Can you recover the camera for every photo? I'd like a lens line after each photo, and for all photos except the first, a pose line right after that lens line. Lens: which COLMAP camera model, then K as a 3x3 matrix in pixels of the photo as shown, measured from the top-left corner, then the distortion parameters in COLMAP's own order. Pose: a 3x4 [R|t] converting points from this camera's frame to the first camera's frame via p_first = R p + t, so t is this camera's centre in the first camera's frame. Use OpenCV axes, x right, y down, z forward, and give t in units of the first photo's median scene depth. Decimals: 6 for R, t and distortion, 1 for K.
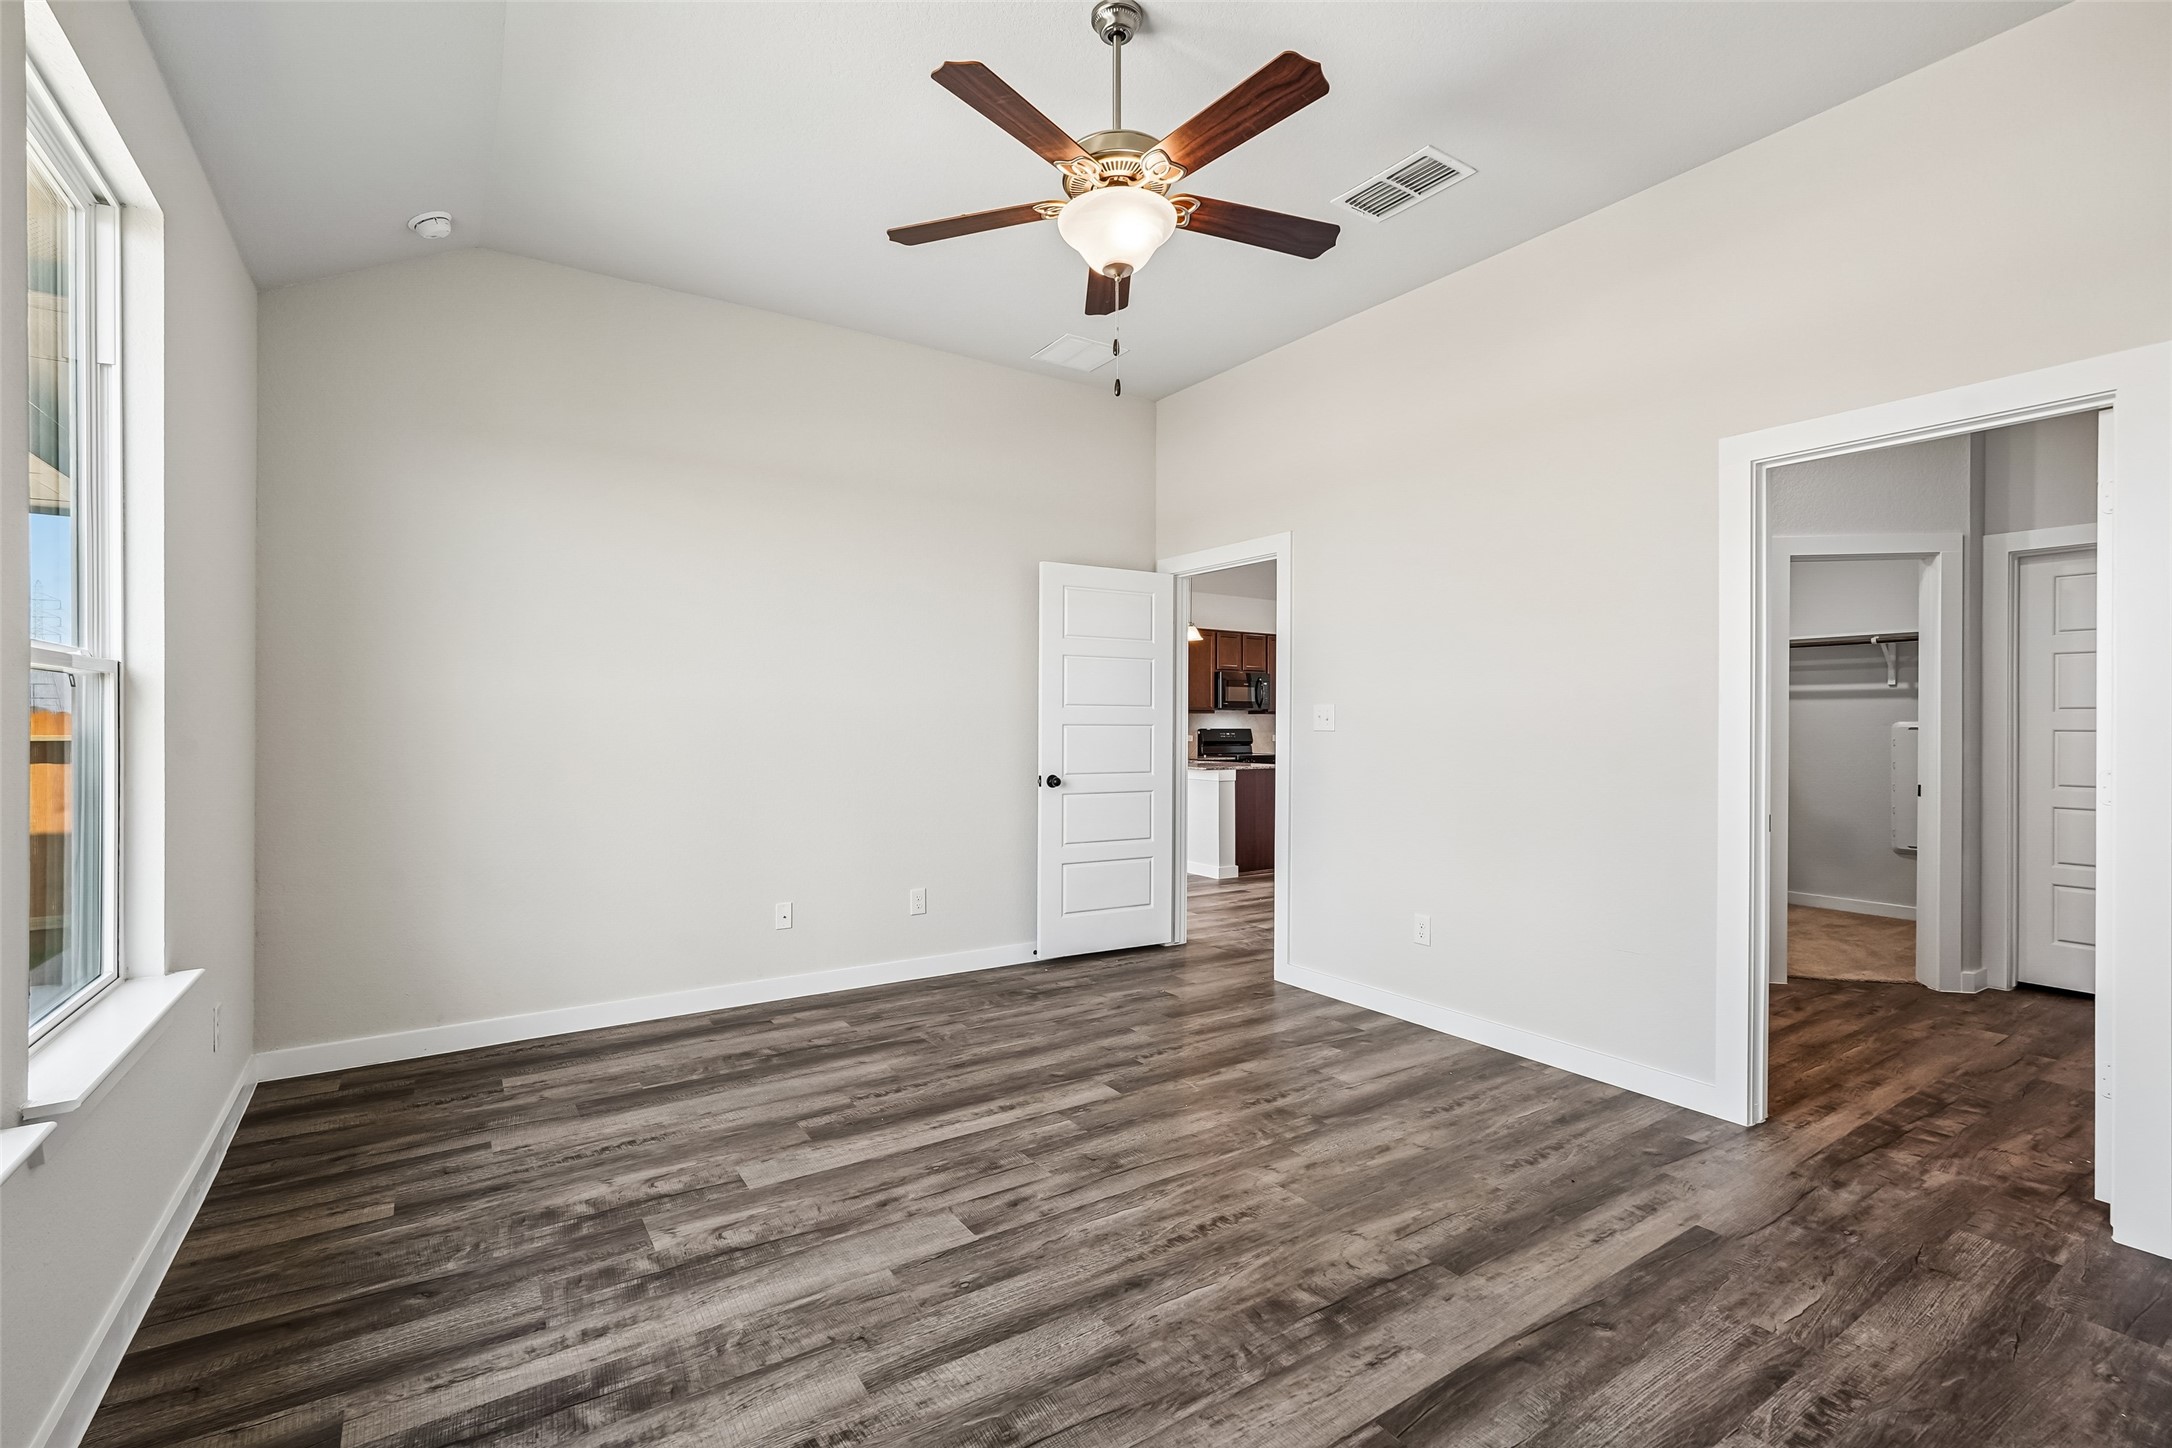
lens RADIAL K [[973.6, 0, 1091.8], [0, 973.6, 728.4], [0, 0, 1]] dist [-0.014836, 0.006694]
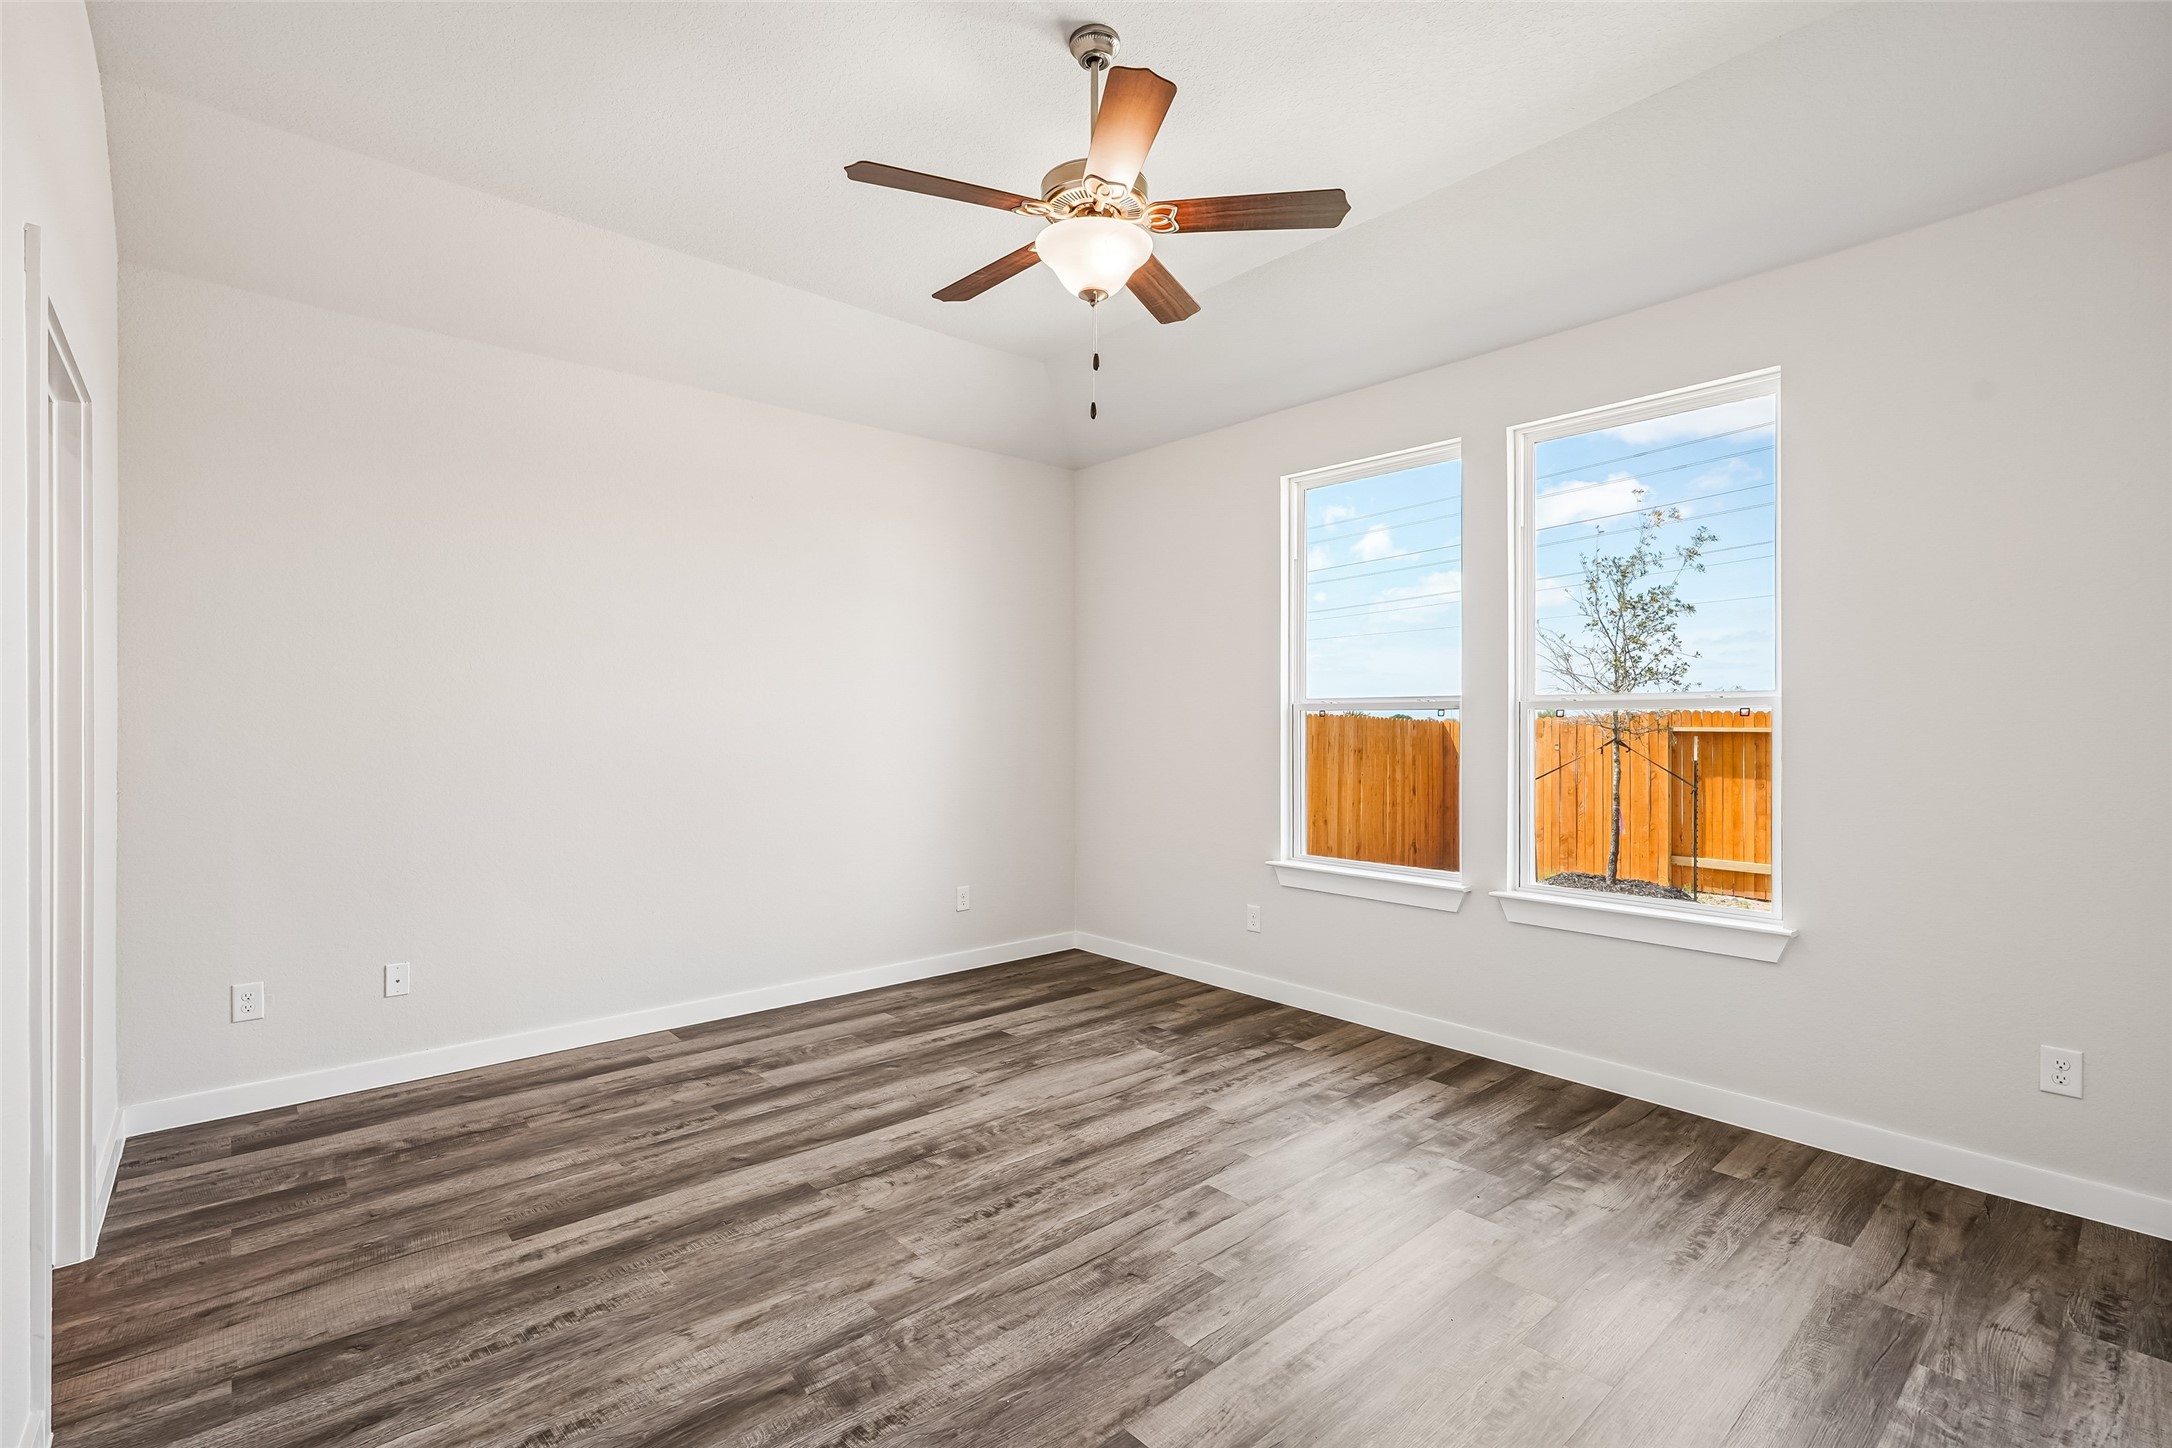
lens RADIAL K [[973.6, 0, 1072.7], [0, 973.6, 722.0], [0, 0, 1]] dist [-0.014836, 0.006694]
pose [[-0.994131, -0.004989, -0.108066, 0.163335], [-0.005314, 0.999982, 0.002718, -0.029849], [0.108050, 0.003277, -0.994140, 2.088193]]
